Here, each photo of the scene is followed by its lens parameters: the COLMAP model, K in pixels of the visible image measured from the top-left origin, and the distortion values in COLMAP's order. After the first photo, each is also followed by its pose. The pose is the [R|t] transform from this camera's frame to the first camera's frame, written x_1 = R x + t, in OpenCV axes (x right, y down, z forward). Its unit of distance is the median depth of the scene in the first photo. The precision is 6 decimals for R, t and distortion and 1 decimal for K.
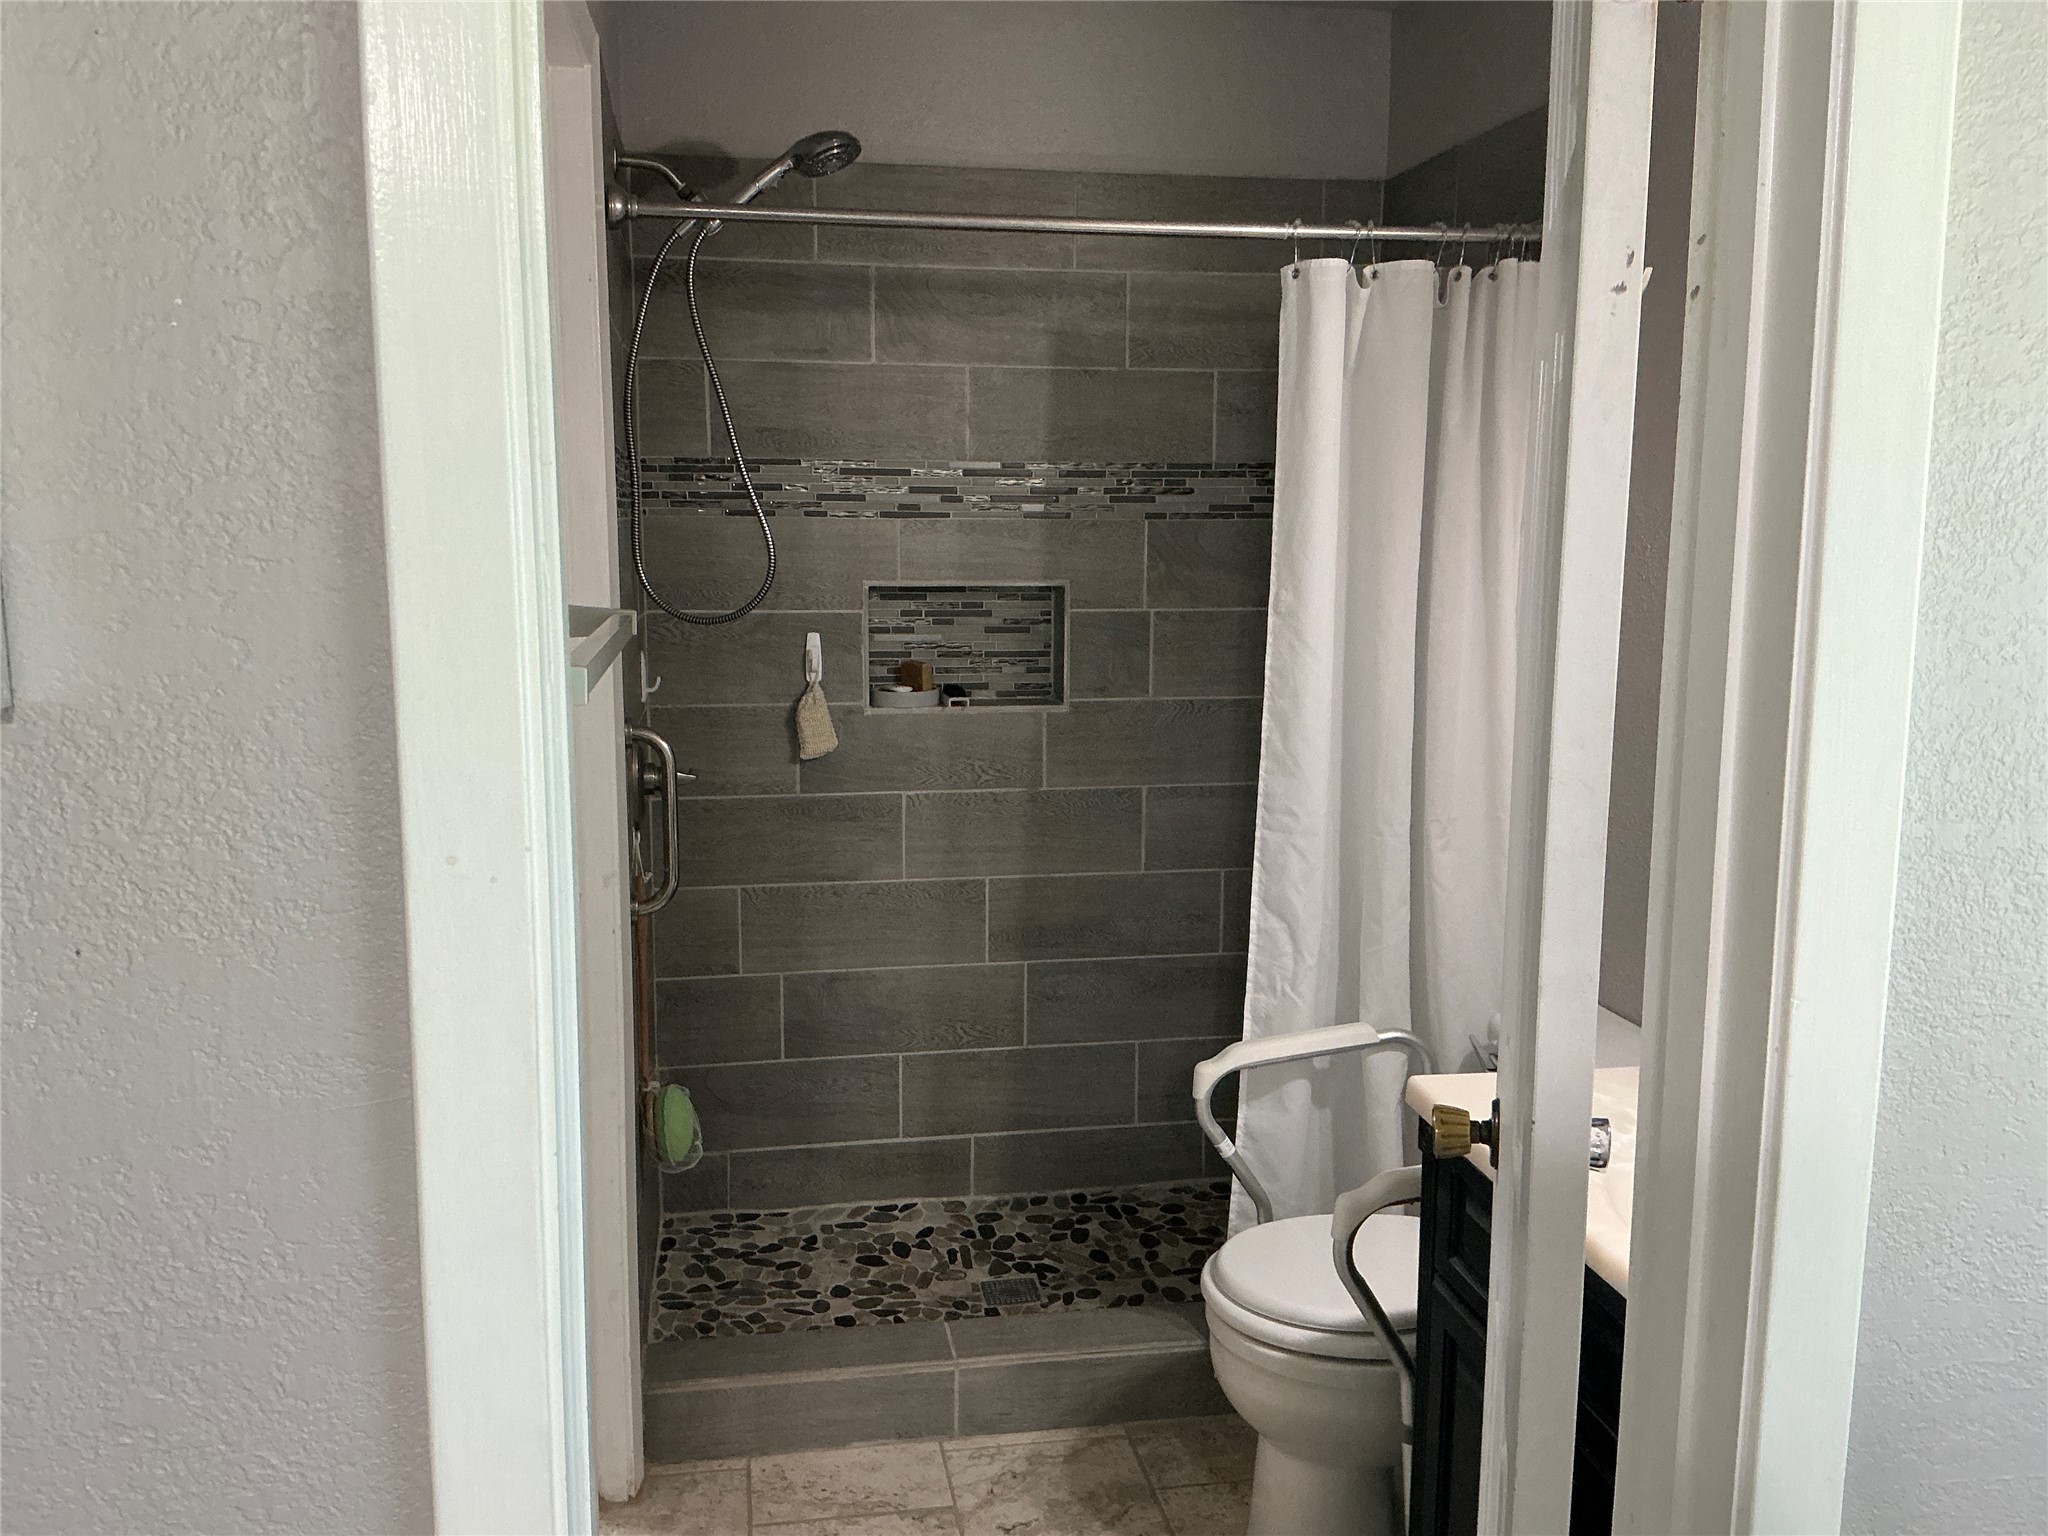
lens RADIAL K [[1701.4, 0, 1020.2], [0, 1701.4, 764.9], [0, 0, 1]] dist [0.150166, -0.305326]
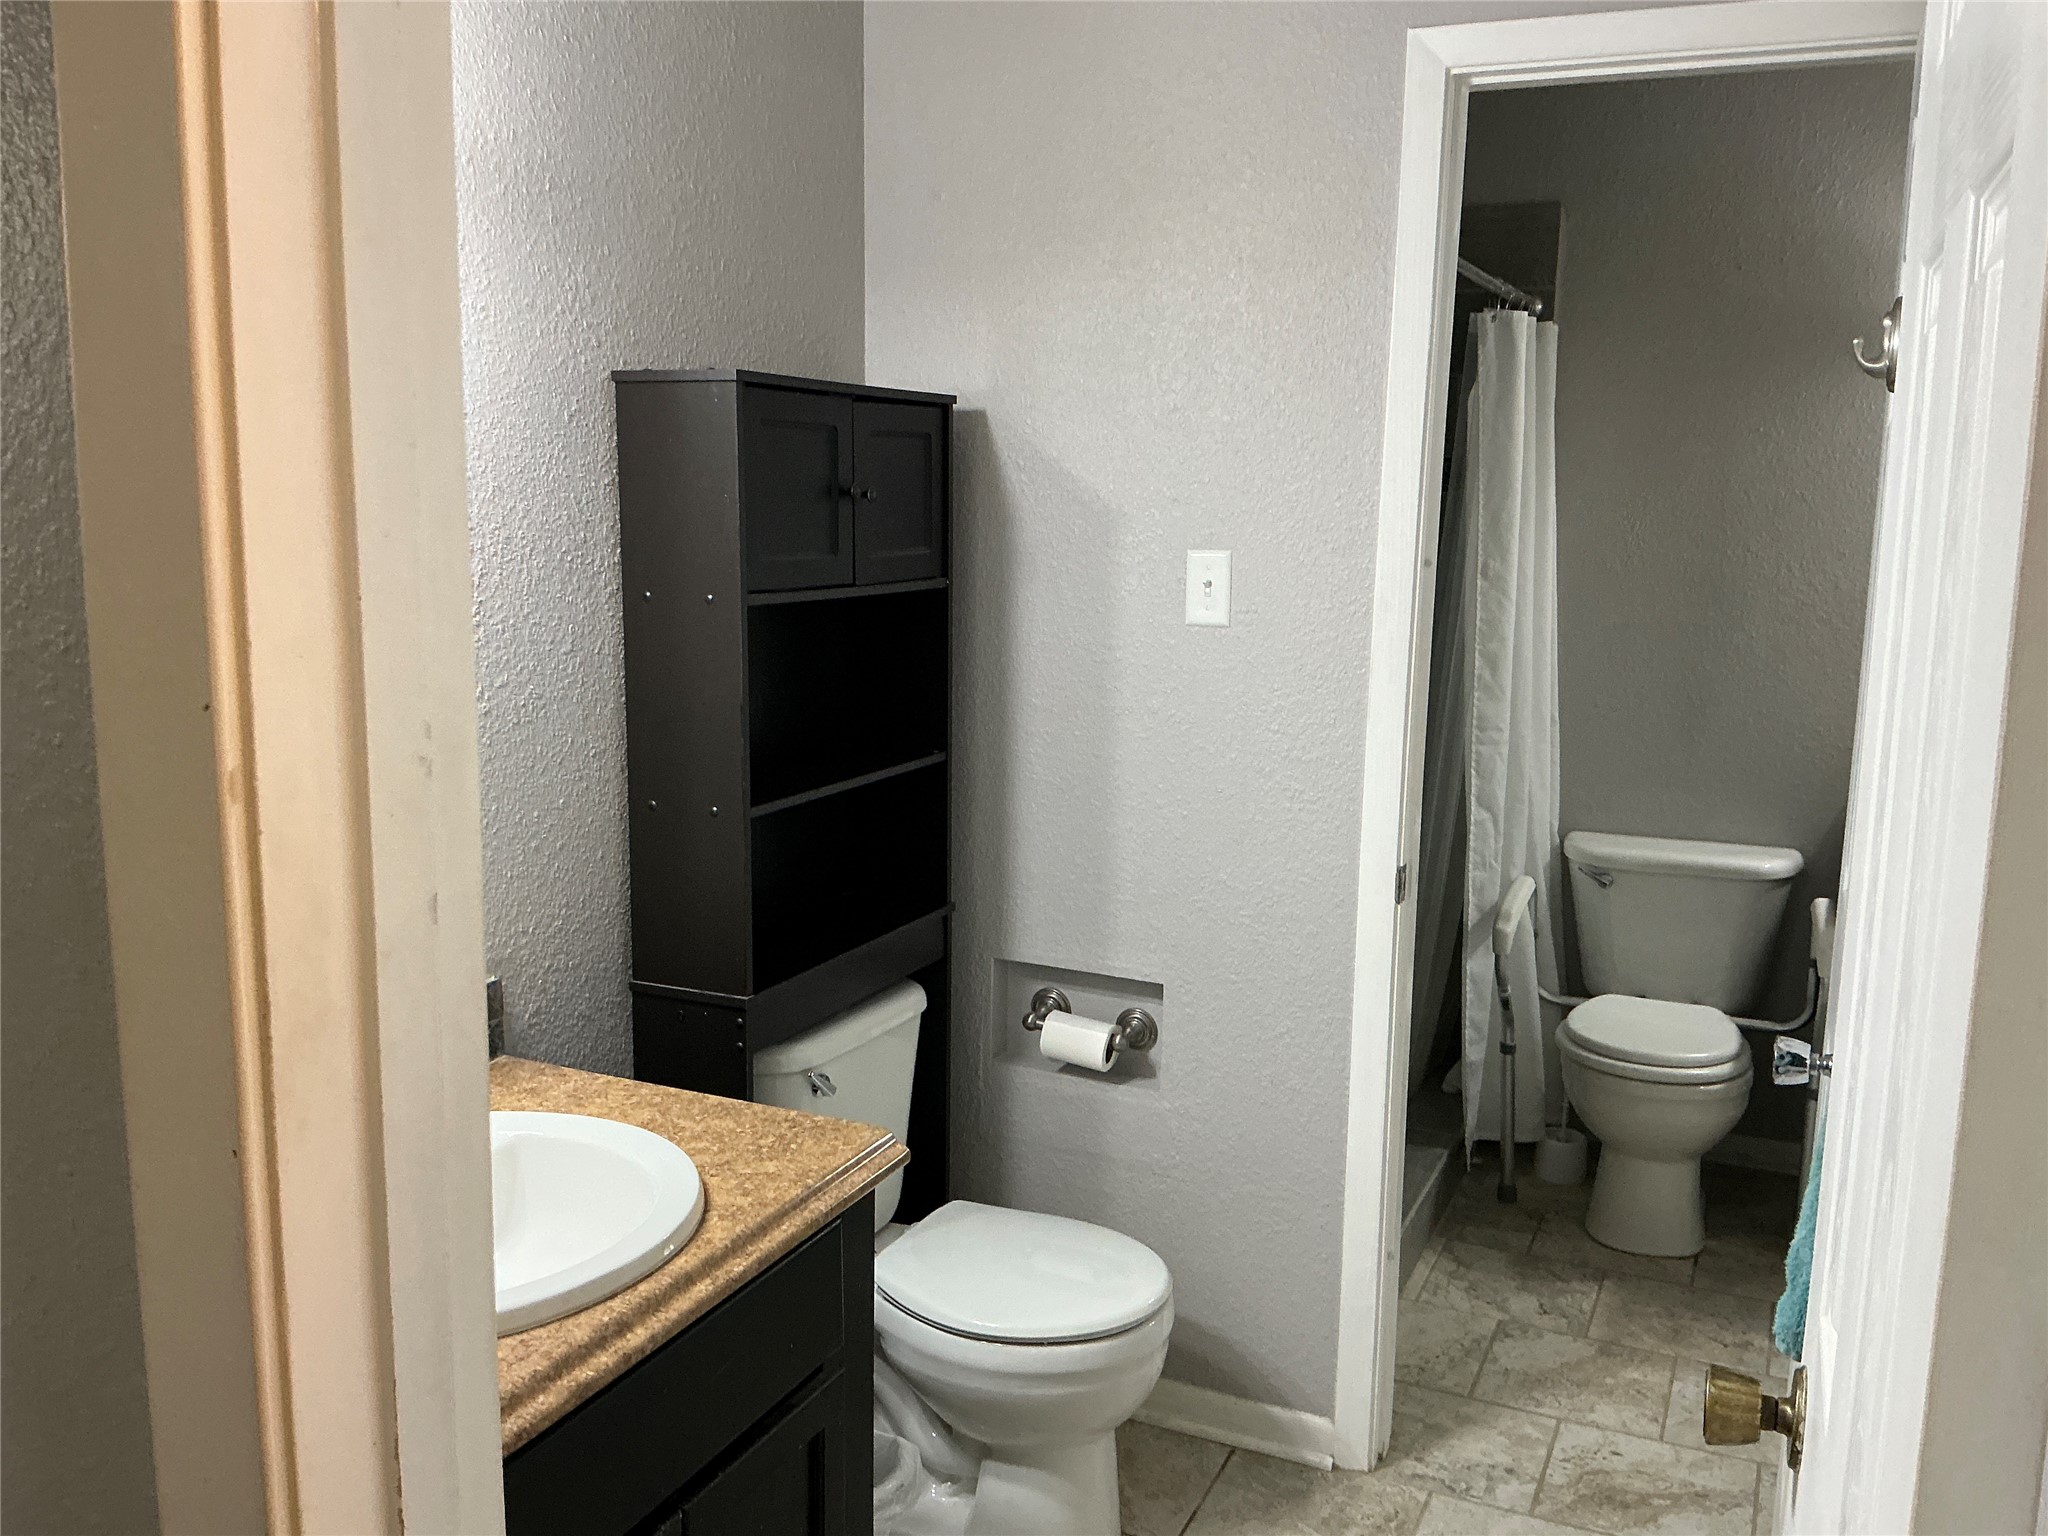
lens RADIAL K [[1701.4, 0, 1020.2], [0, 1701.4, 764.9], [0, 0, 1]] dist [0.150166, -0.305326]
pose [[0.560321, -0.119108, 0.819667, -1.133698], [0.098148, 0.992182, 0.077083, -0.082404], [-0.822440, 0.037258, 0.567631, 0.549797]]
